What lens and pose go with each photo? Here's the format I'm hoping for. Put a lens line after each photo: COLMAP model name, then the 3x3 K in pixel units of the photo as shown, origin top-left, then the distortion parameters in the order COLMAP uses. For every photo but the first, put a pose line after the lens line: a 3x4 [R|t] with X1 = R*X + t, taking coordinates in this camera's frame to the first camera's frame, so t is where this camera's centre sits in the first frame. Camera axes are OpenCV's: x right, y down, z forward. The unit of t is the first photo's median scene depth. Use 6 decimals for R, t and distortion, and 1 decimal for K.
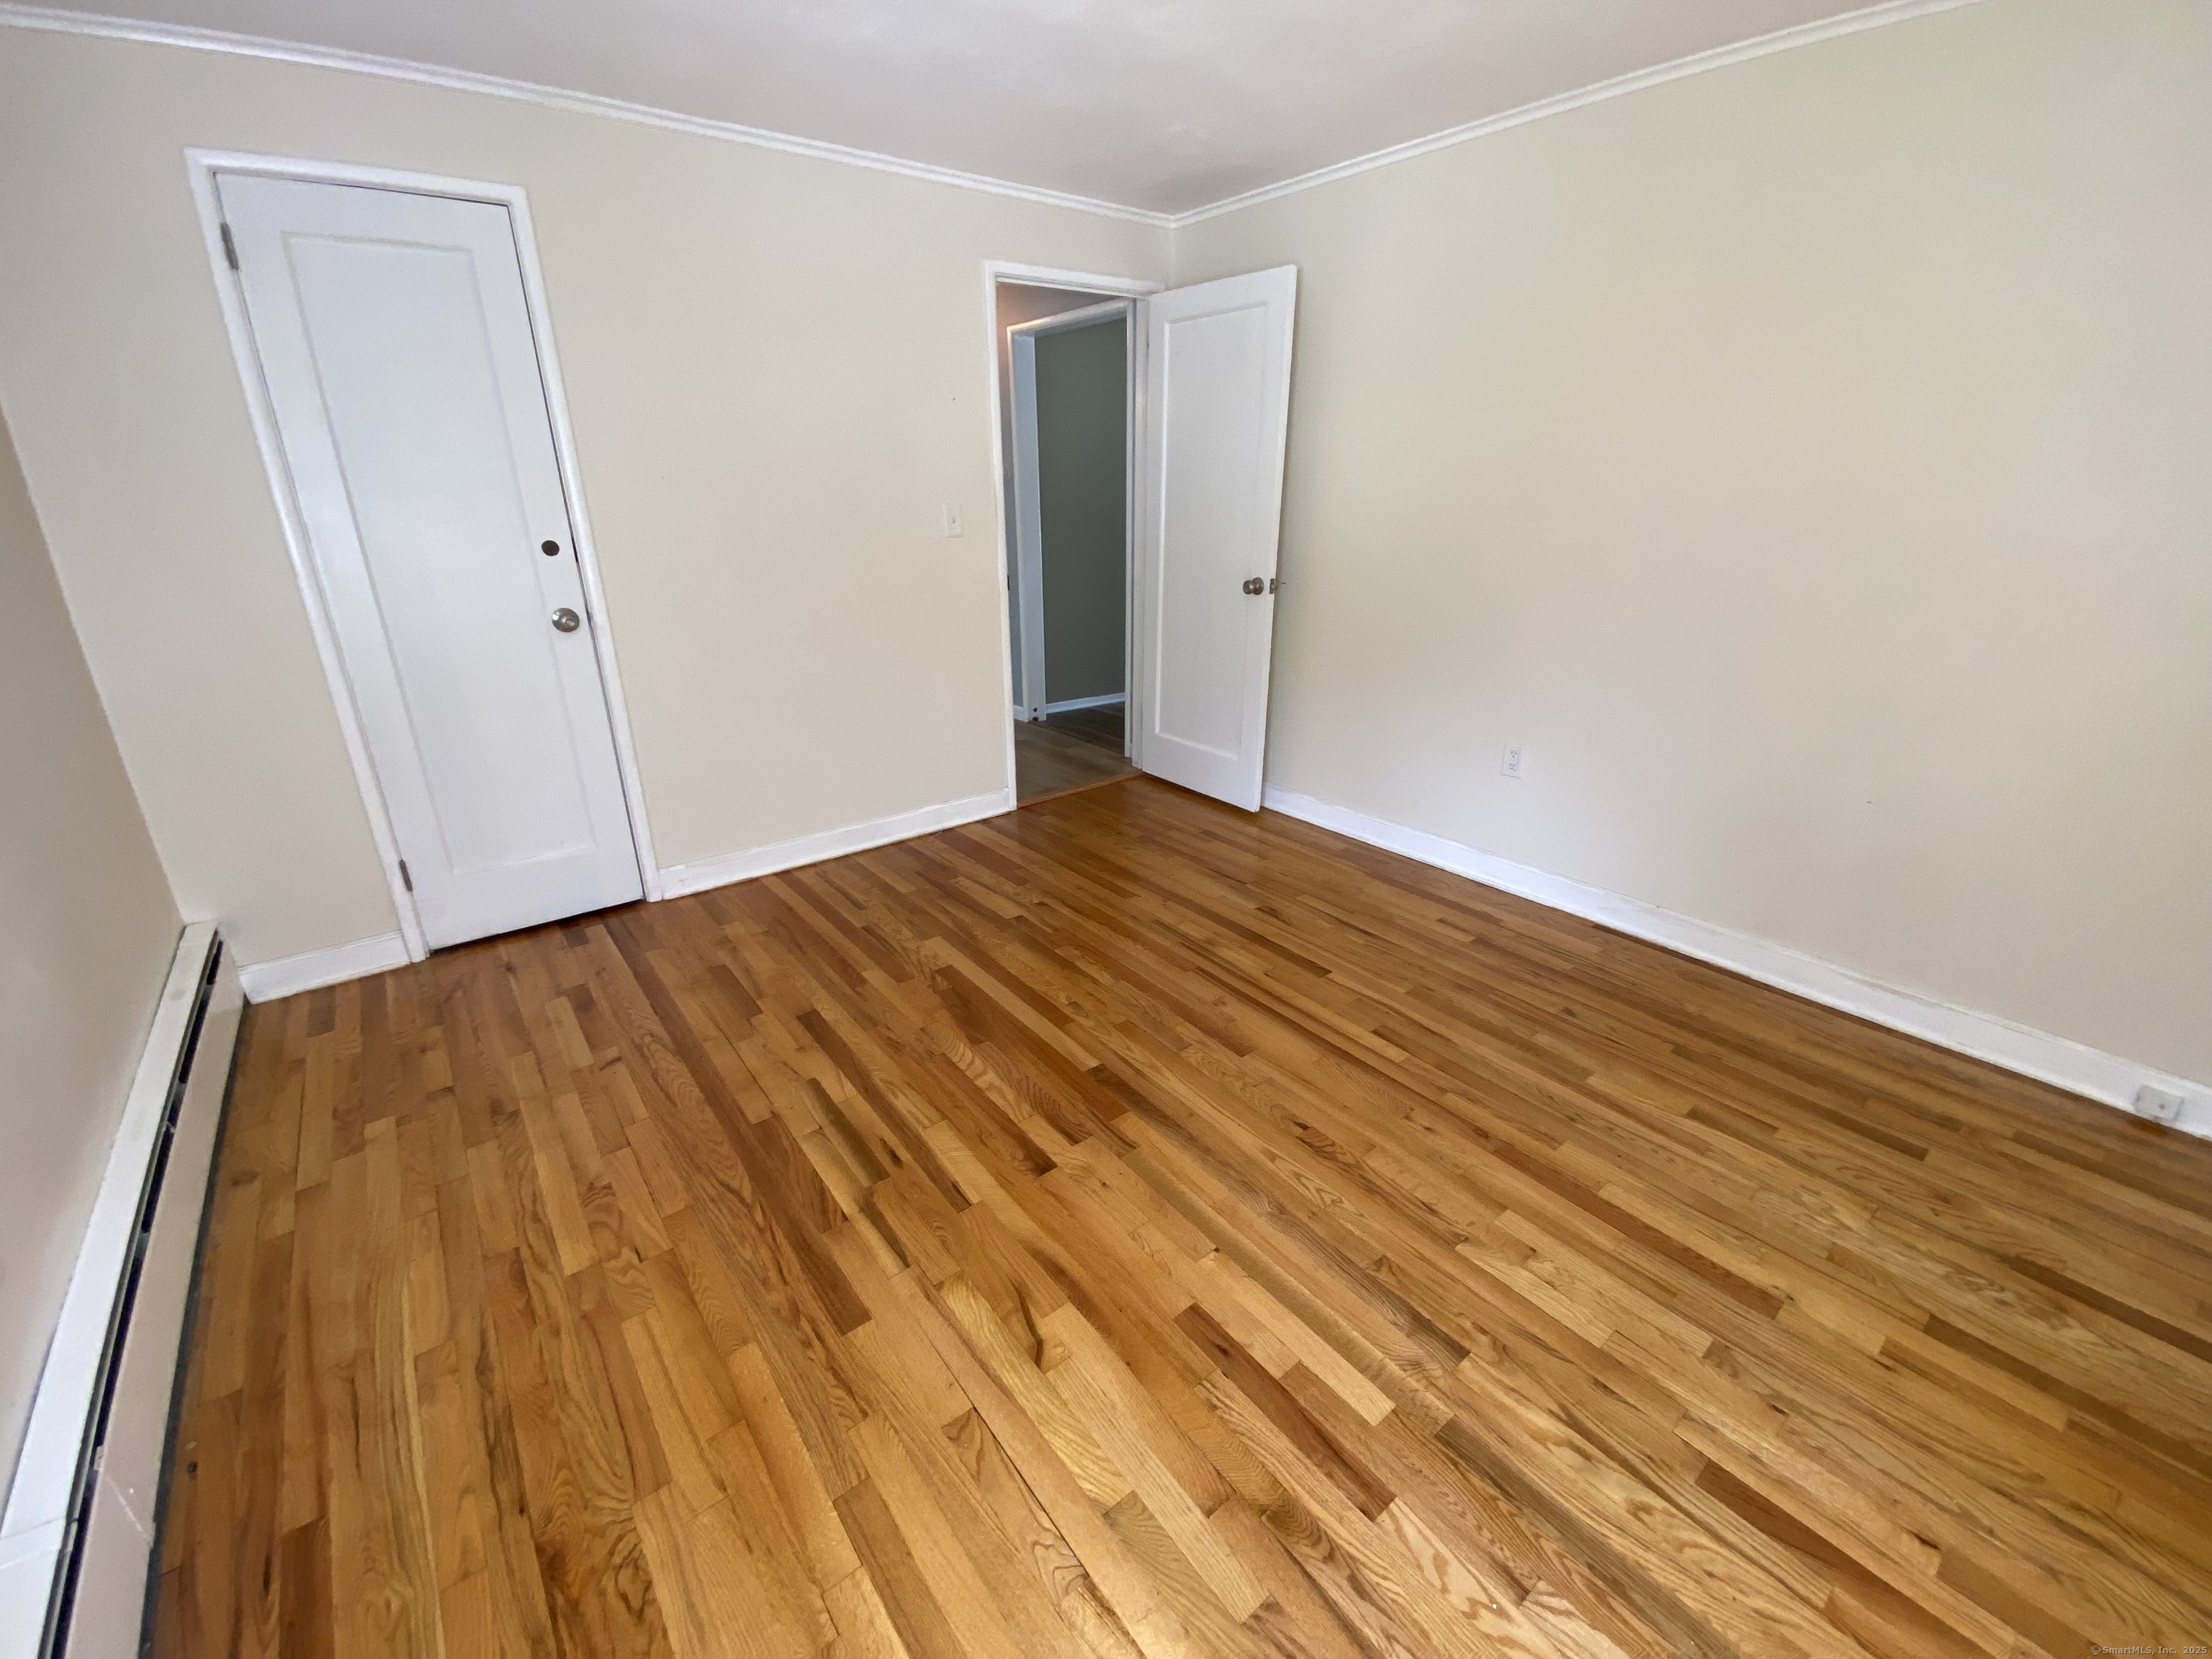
lens RADIAL K [[894.1, 0, 1101.7], [0, 894.1, 826.3], [0, 0, 1]] dist [0.047956, -0.034933]
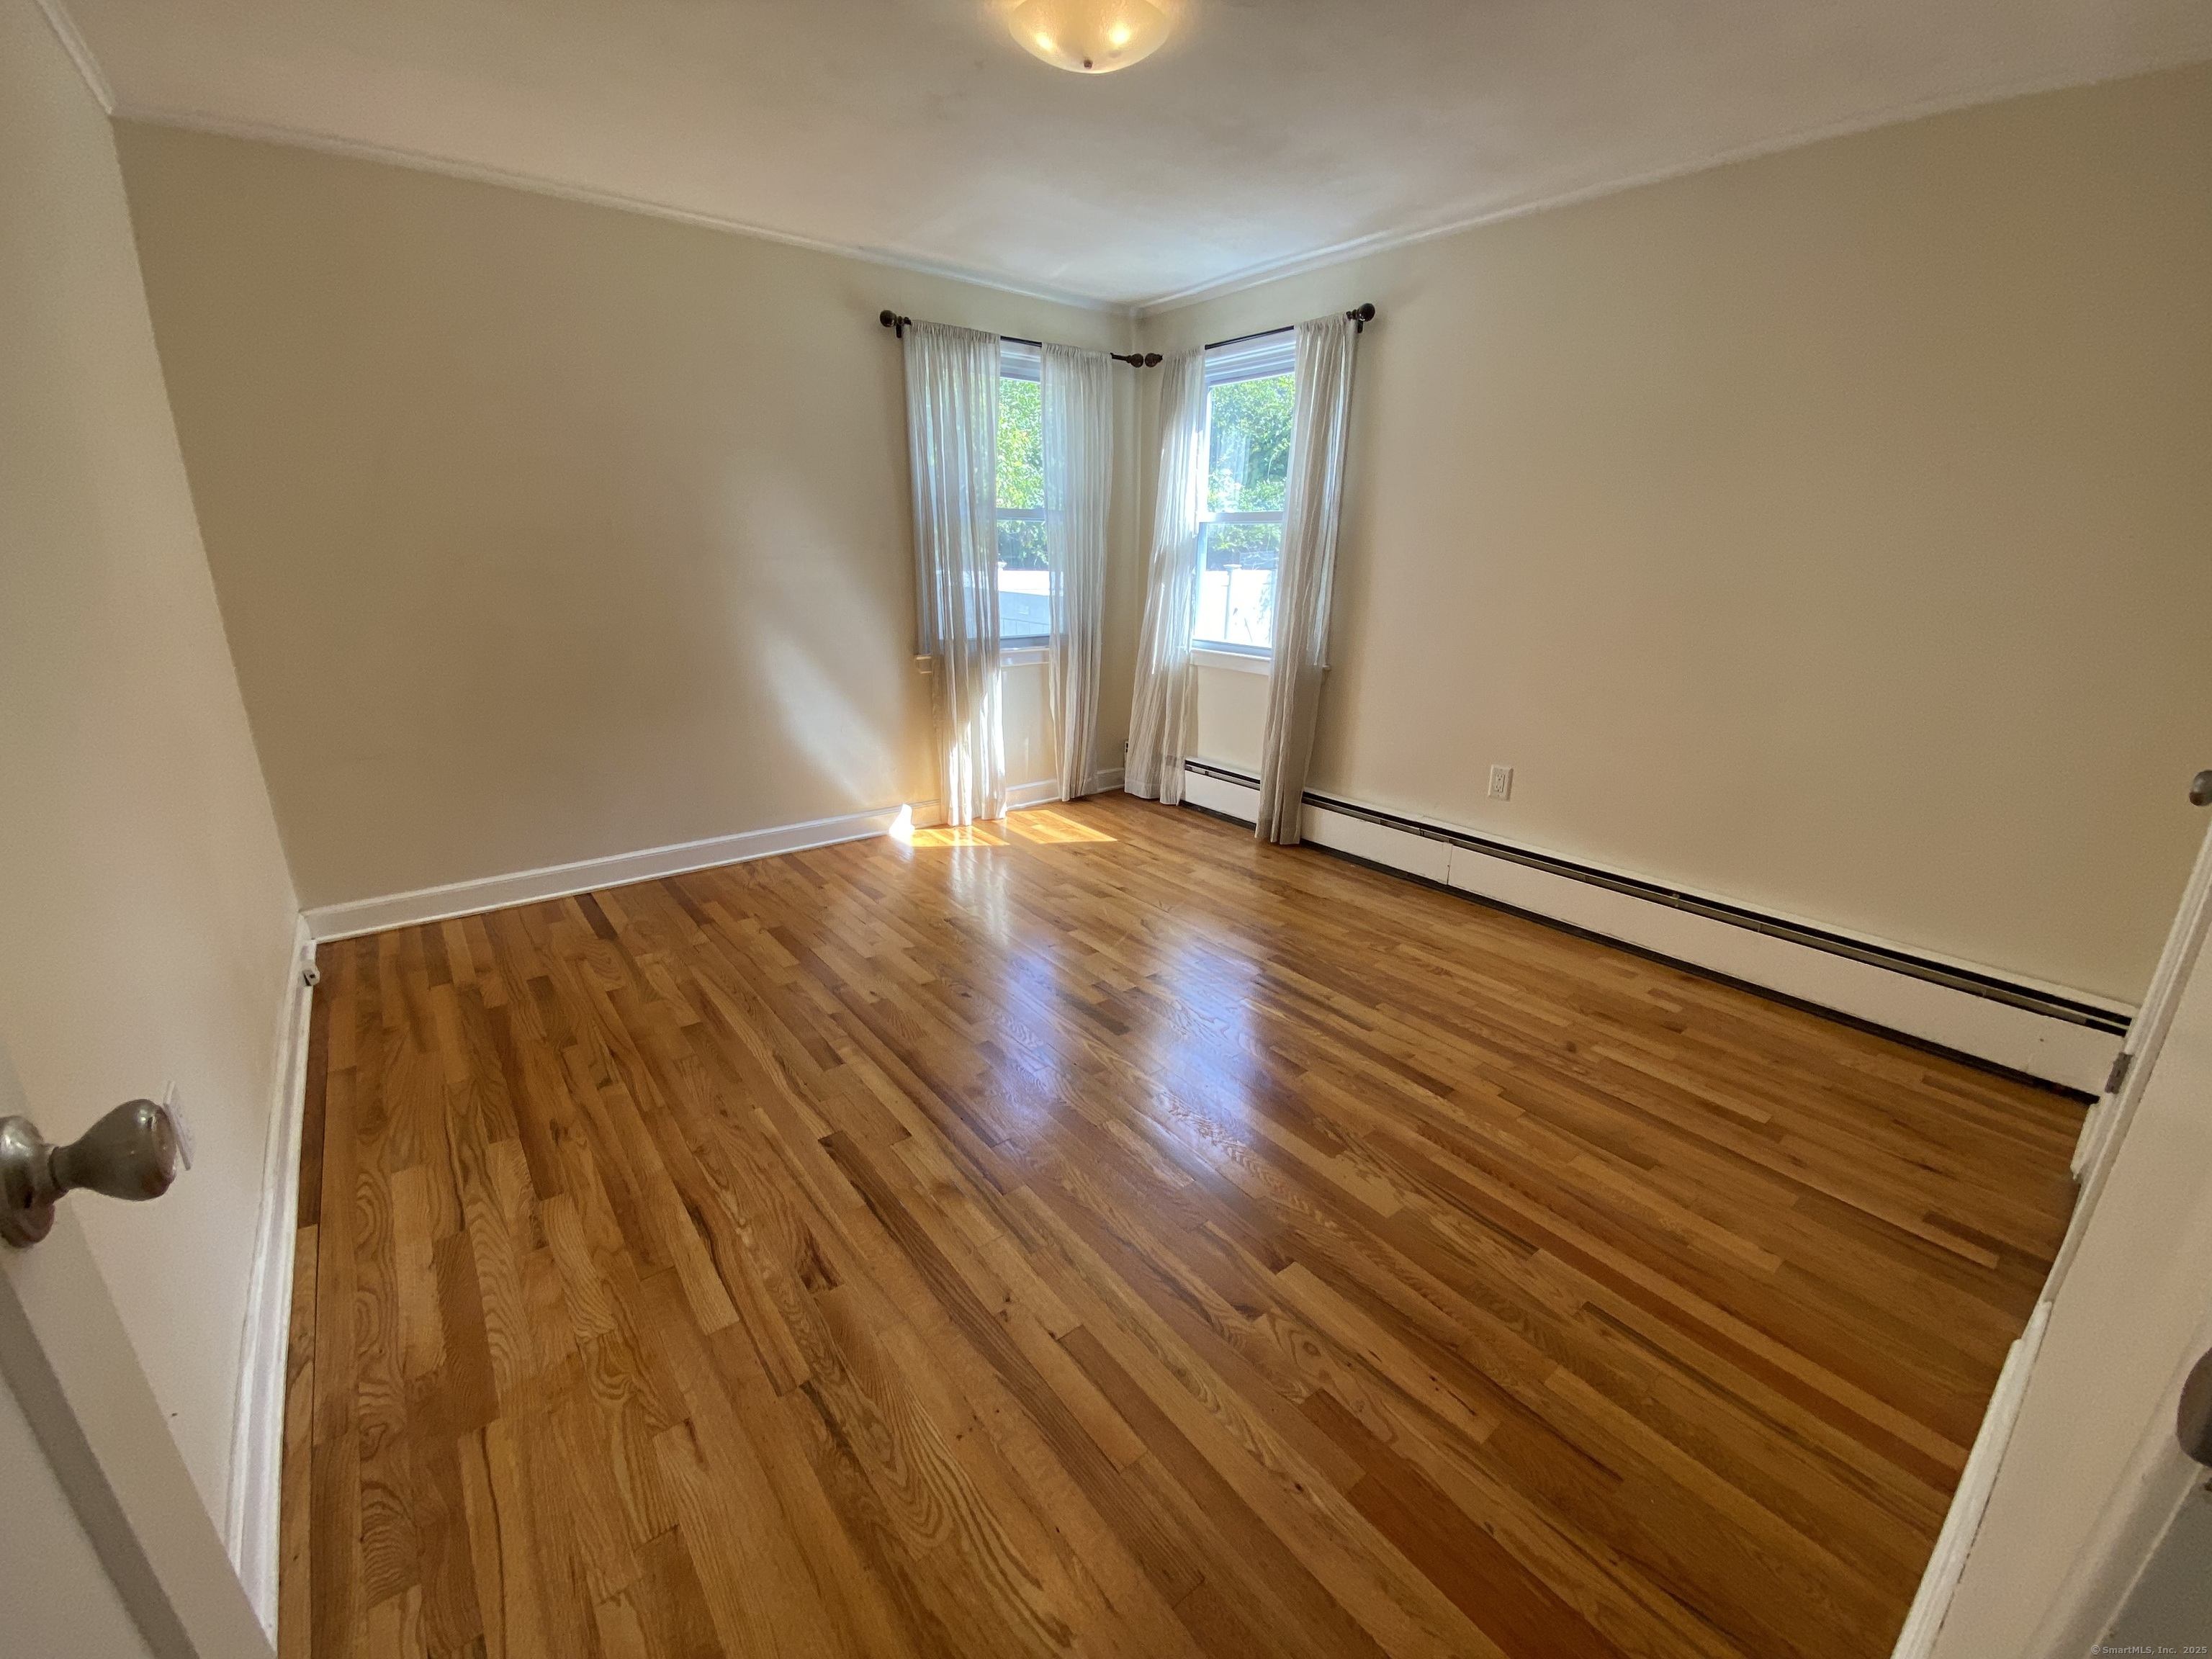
lens RADIAL K [[894.1, 0, 1101.7], [0, 894.1, 826.3], [0, 0, 1]] dist [0.047956, -0.034933]
pose [[-0.999975, -0.003530, -0.006119, 0.024843], [-0.006574, 0.782022, 0.623216, -0.570619], [0.002585, 0.623241, -0.782026, 1.566999]]
